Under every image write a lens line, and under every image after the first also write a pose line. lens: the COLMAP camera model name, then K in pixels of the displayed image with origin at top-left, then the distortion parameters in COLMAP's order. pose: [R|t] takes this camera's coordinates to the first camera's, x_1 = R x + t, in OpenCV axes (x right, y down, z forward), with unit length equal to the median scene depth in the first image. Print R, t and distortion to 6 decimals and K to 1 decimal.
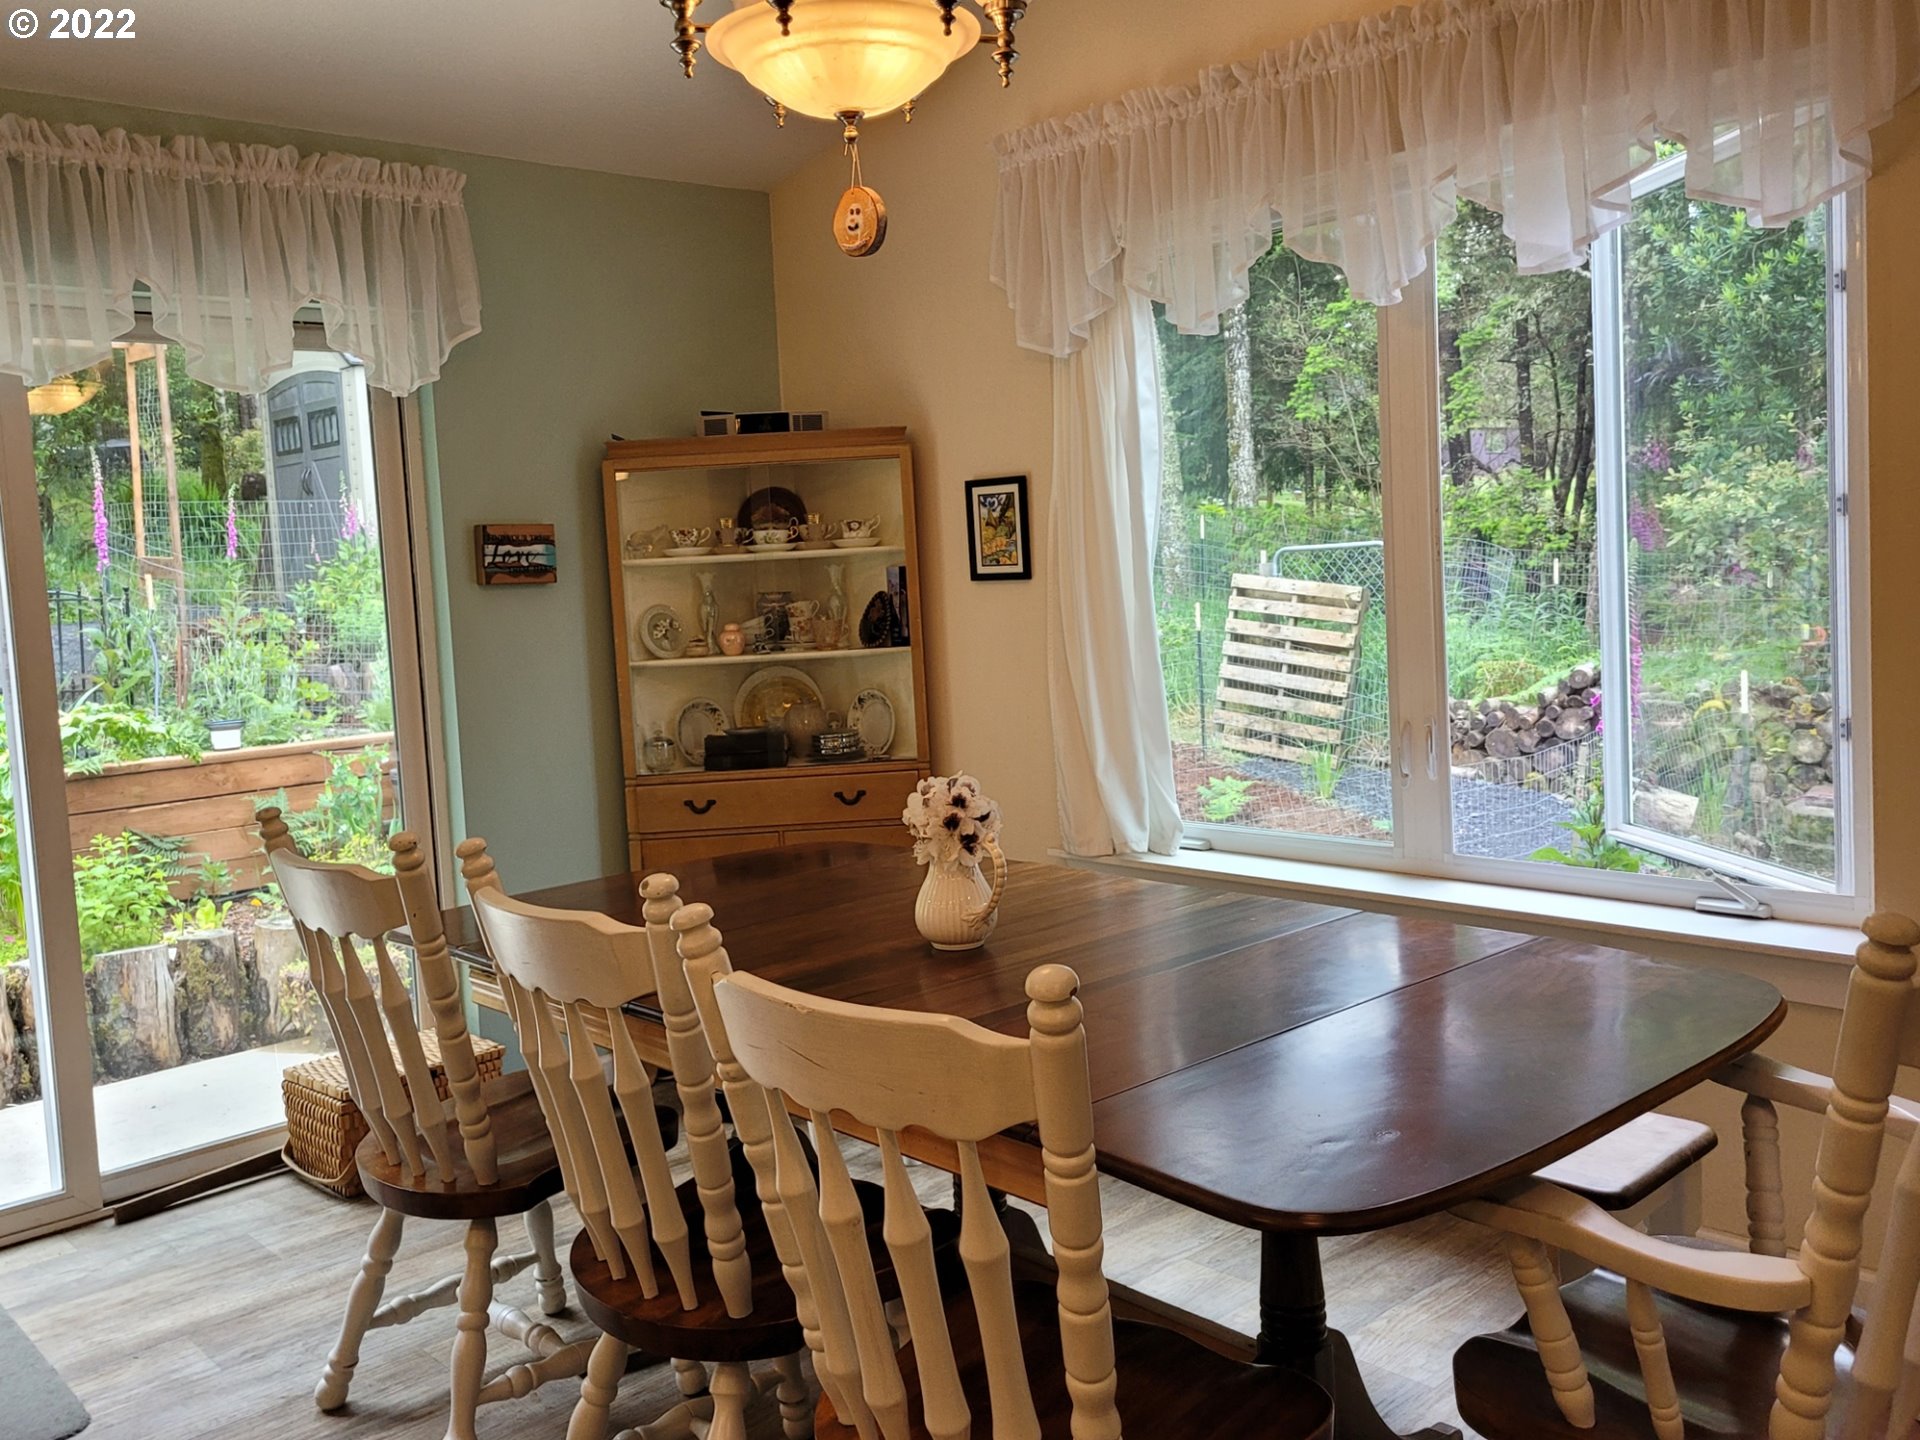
lens RADIAL K [[1634.9, 0, 946.8], [0, 1634.9, 701.1], [0, 0, 1]] dist [0.022991, 0.005103]
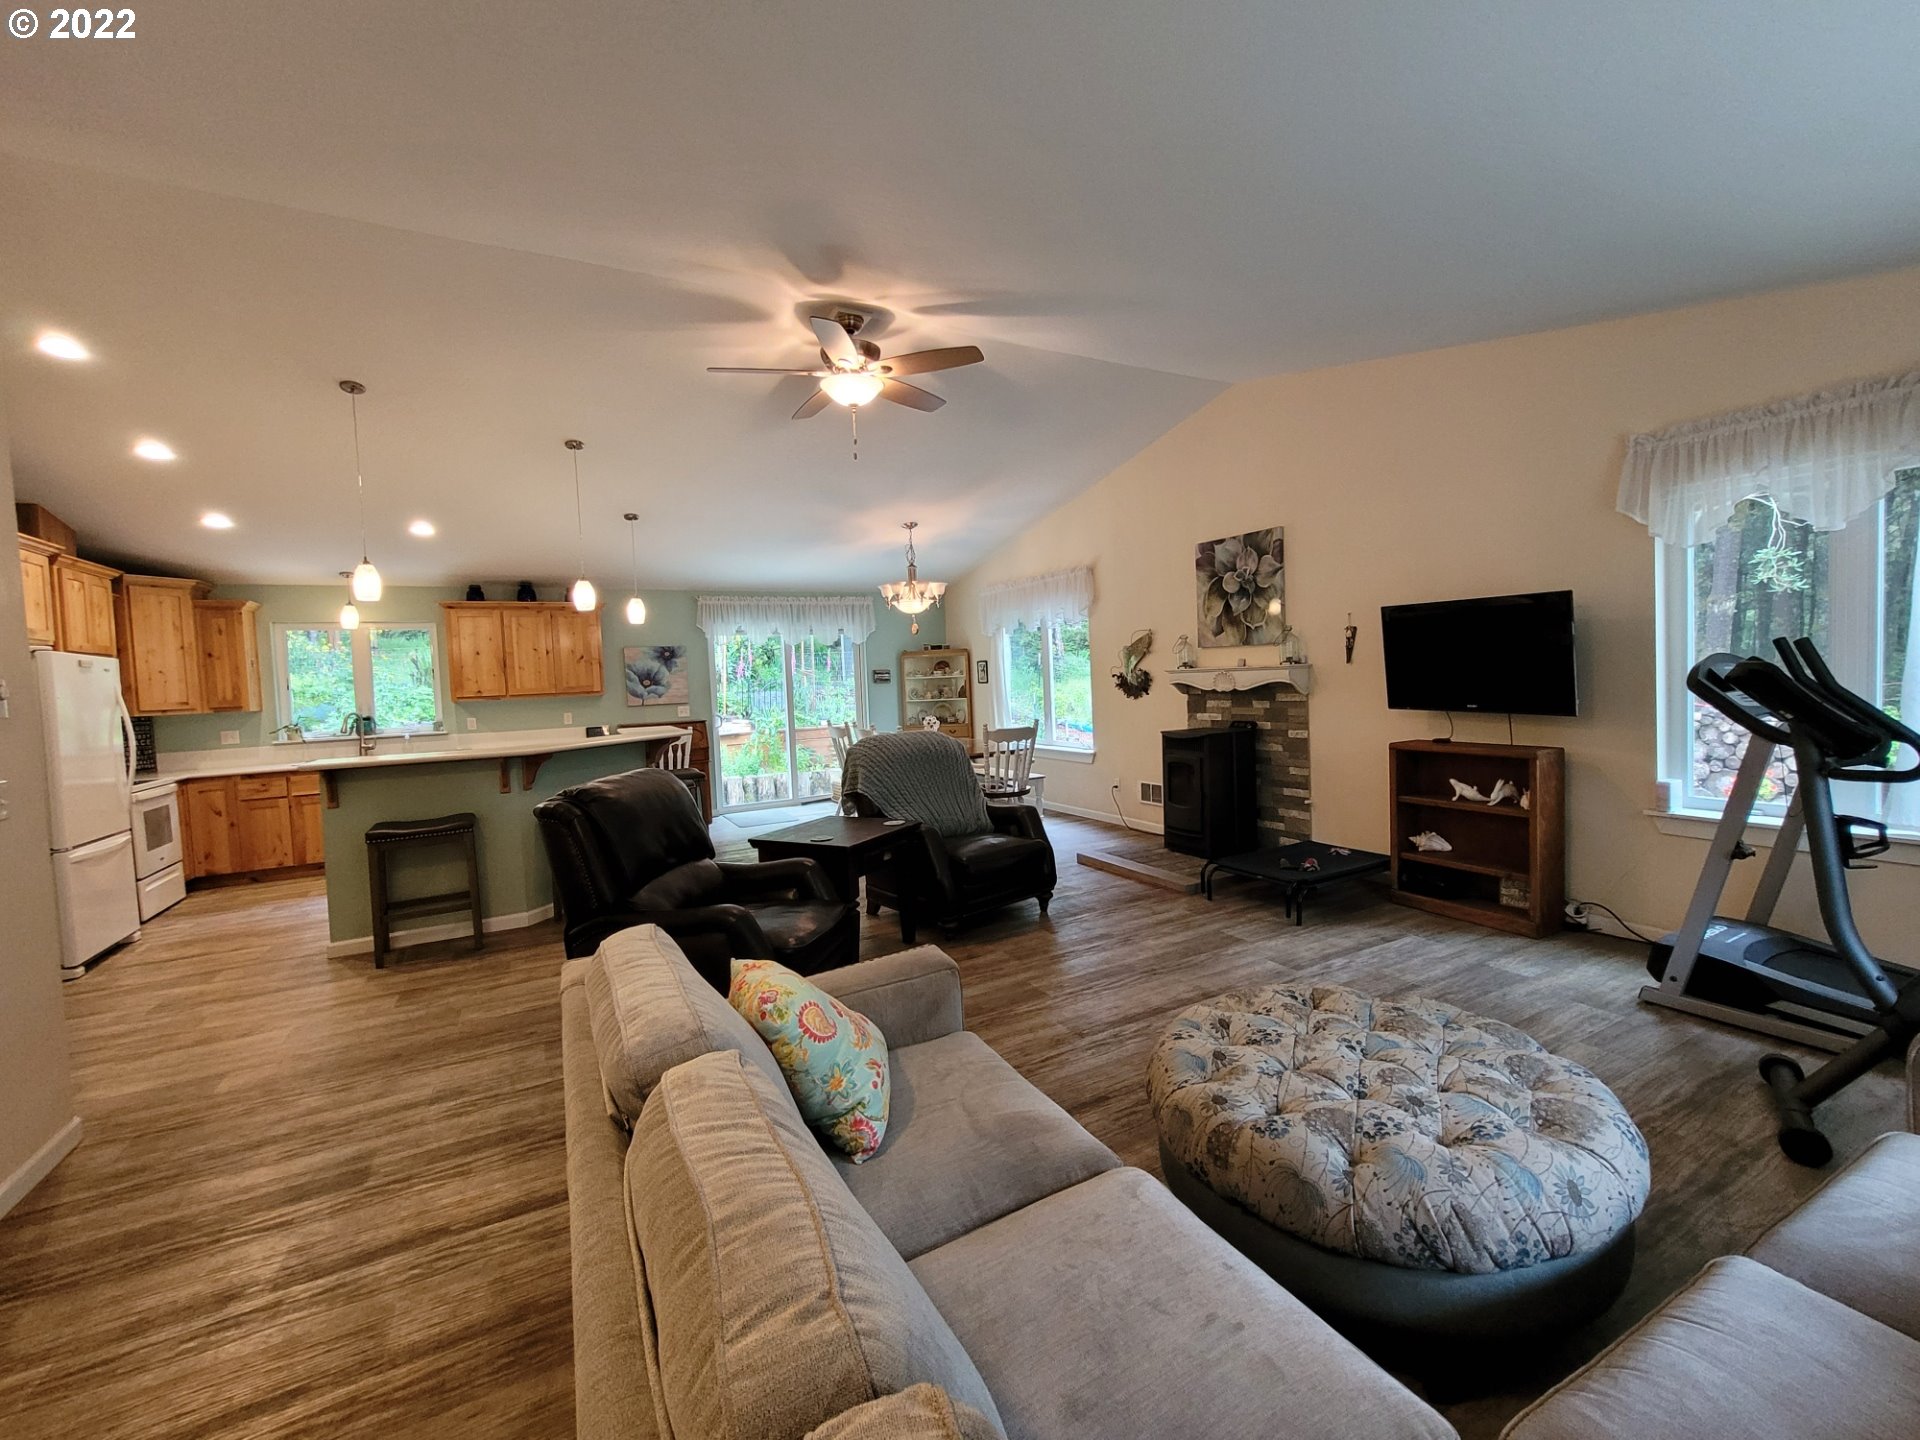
lens RADIAL K [[797.3, 0, 967.8], [0, 797.3, 717.6], [0, 0, 1]] dist [0.000843, 0.000023]
pose [[0.970862, 0.023117, -0.238524, 0.502016], [-0.027884, 0.999473, -0.016631, 0.056351], [0.238013, 0.022798, 0.970994, -1.105706]]
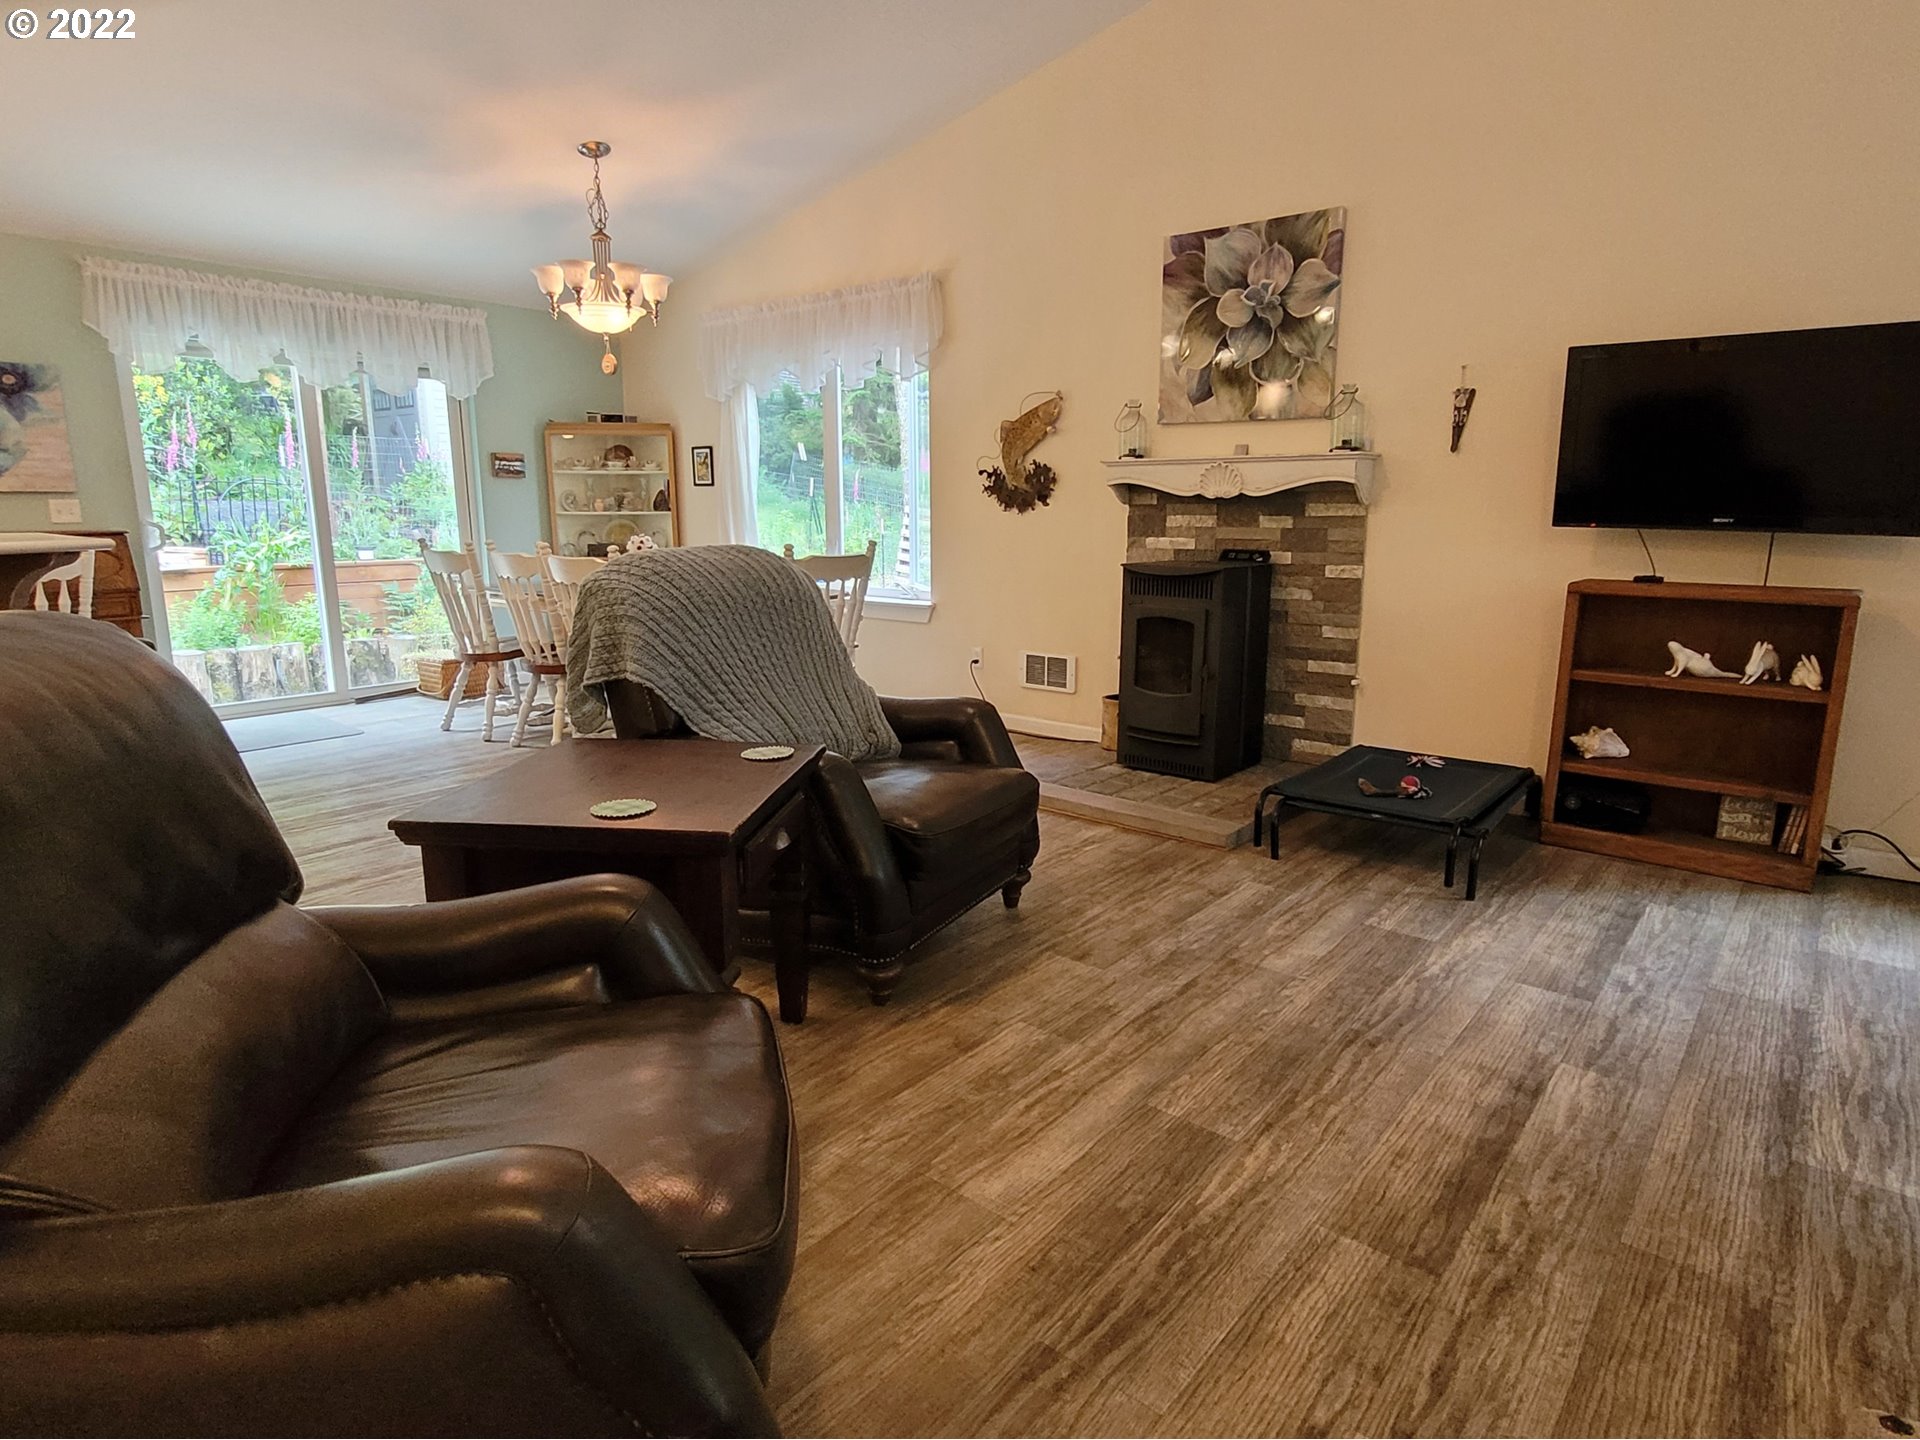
lens RADIAL K [[1049.5, 0, 965.2], [0, 1049.5, 710.5], [0, 0, 1]] dist [0.005705, -0.002925]
pose [[0.989934, 0.025353, 0.139237, 0.214546], [-0.039878, 0.993929, 0.102540, 0.090264], [-0.135792, -0.107060, 0.984936, -0.720772]]
